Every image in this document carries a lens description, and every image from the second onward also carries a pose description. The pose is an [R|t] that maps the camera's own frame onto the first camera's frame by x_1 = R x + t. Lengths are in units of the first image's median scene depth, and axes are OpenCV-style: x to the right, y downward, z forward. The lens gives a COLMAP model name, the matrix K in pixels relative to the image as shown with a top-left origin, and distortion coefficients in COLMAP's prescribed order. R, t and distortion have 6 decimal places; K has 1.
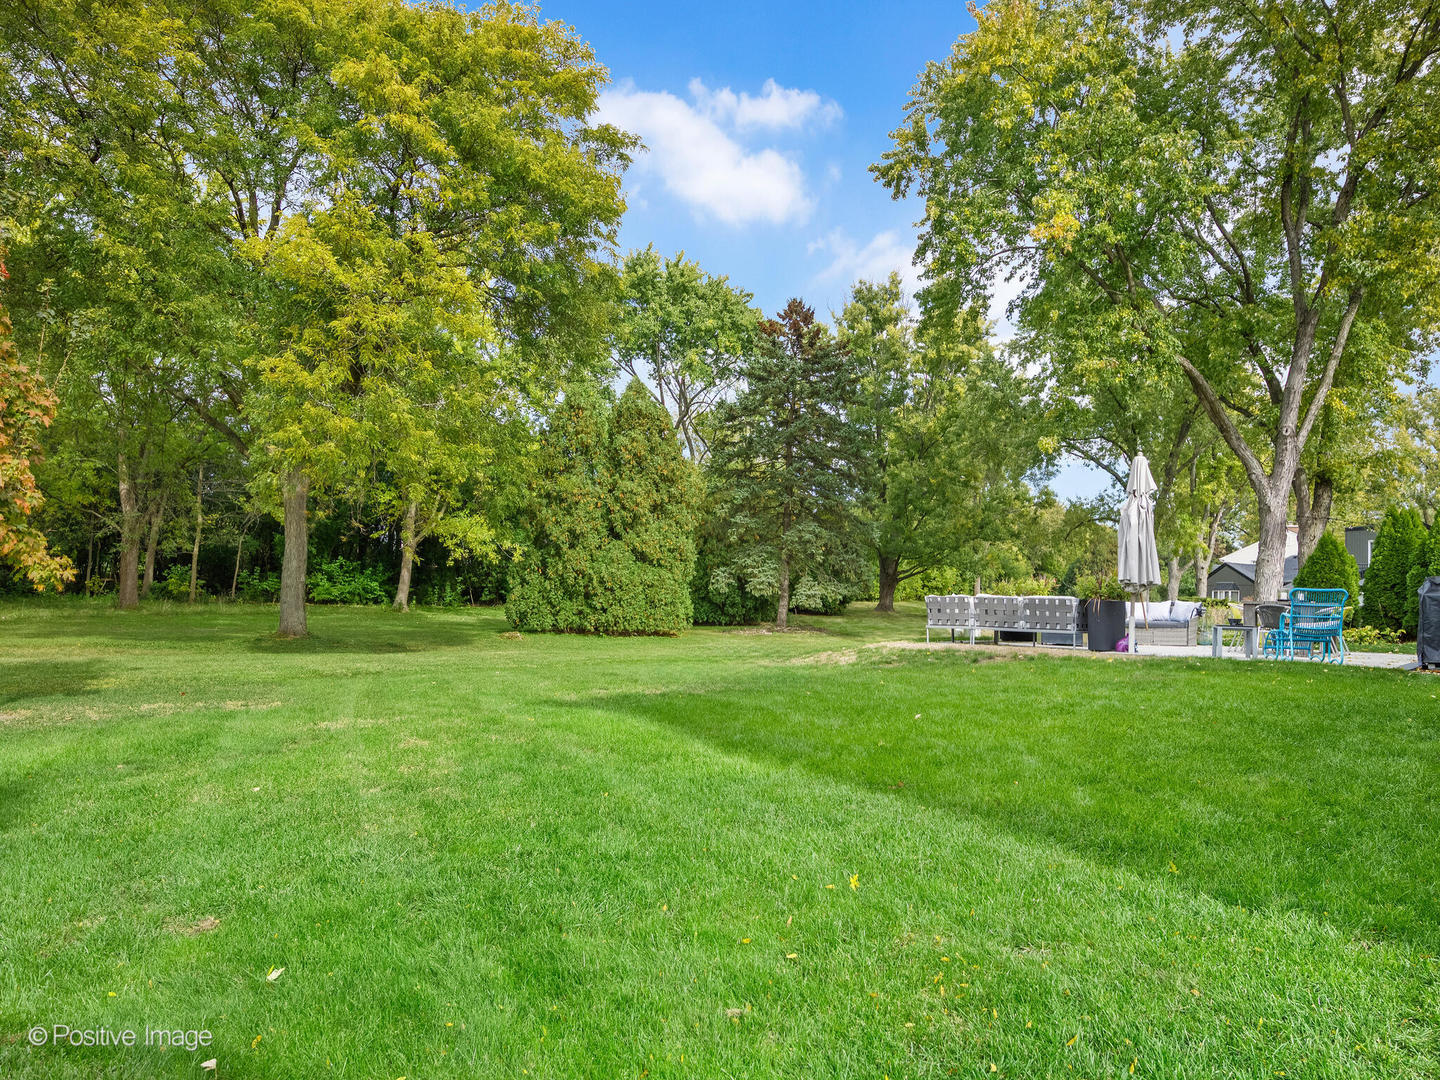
lens RADIAL K [[950.1, 0, 720.7], [0, 950.1, 540.0], [0, 0, 1]] dist [-0.002738, -0.000289]
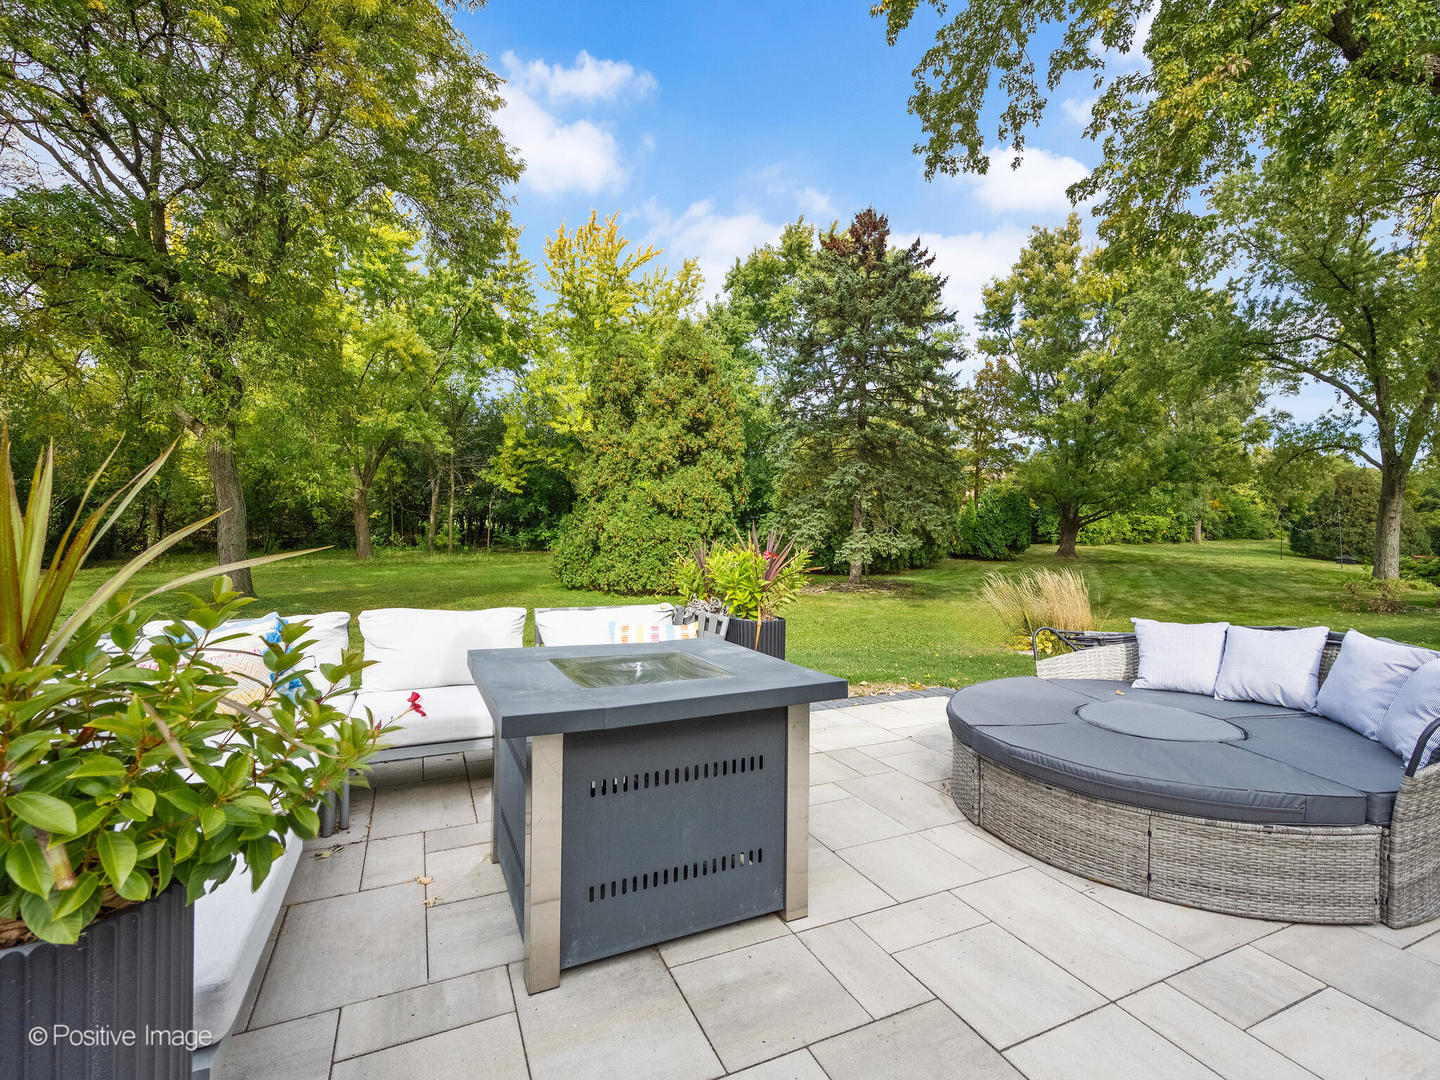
lens RADIAL K [[667.9, 0, 721.6], [0, 667.9, 534.6], [0, 0, 1]] dist [-0.004476, -0.000082]
pose [[0.924951, -0.011435, -0.379915, 0.110972], [0.031643, 0.998394, 0.046989, 0.007469], [0.378767, -0.055484, 0.923827, 0.219665]]
